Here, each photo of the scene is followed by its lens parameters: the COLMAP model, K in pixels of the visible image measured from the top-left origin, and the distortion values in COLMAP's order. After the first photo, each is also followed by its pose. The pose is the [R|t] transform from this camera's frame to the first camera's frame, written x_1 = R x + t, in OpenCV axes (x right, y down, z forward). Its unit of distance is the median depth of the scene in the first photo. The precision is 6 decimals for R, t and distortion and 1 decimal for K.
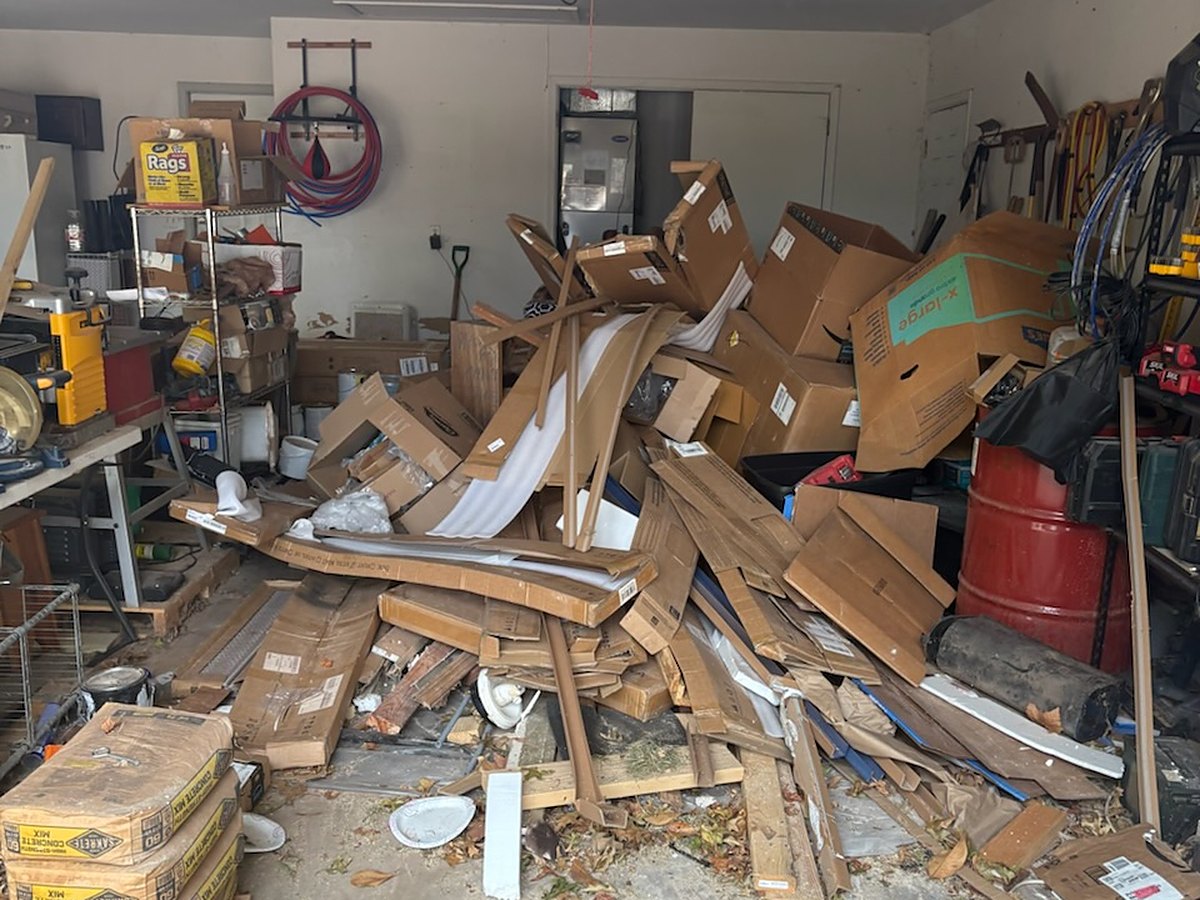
lens RADIAL K [[872.2, 0, 600.0], [0, 872.2, 450.0], [0, 0, 1]] dist [0.000952, -0.003601]
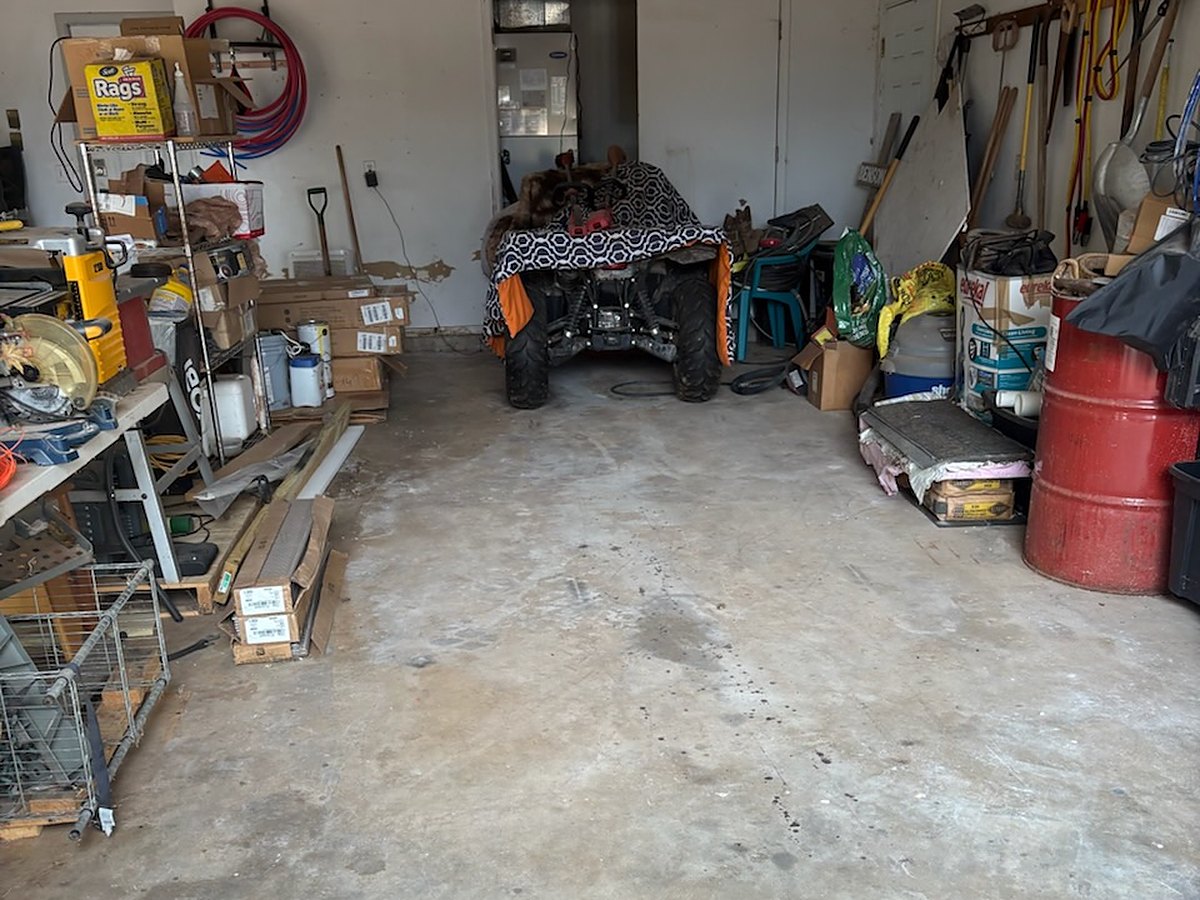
lens RADIAL K [[890.3, 0, 600.1], [0, 890.3, 477.1], [0, 0, 1]] dist [0.008506, 0.004381]
pose [[0.994586, -0.081787, 0.064099, -0.096793], [0.075471, 0.992570, 0.095436, 0.009558], [-0.071429, -0.090082, 0.993370, 0.032097]]
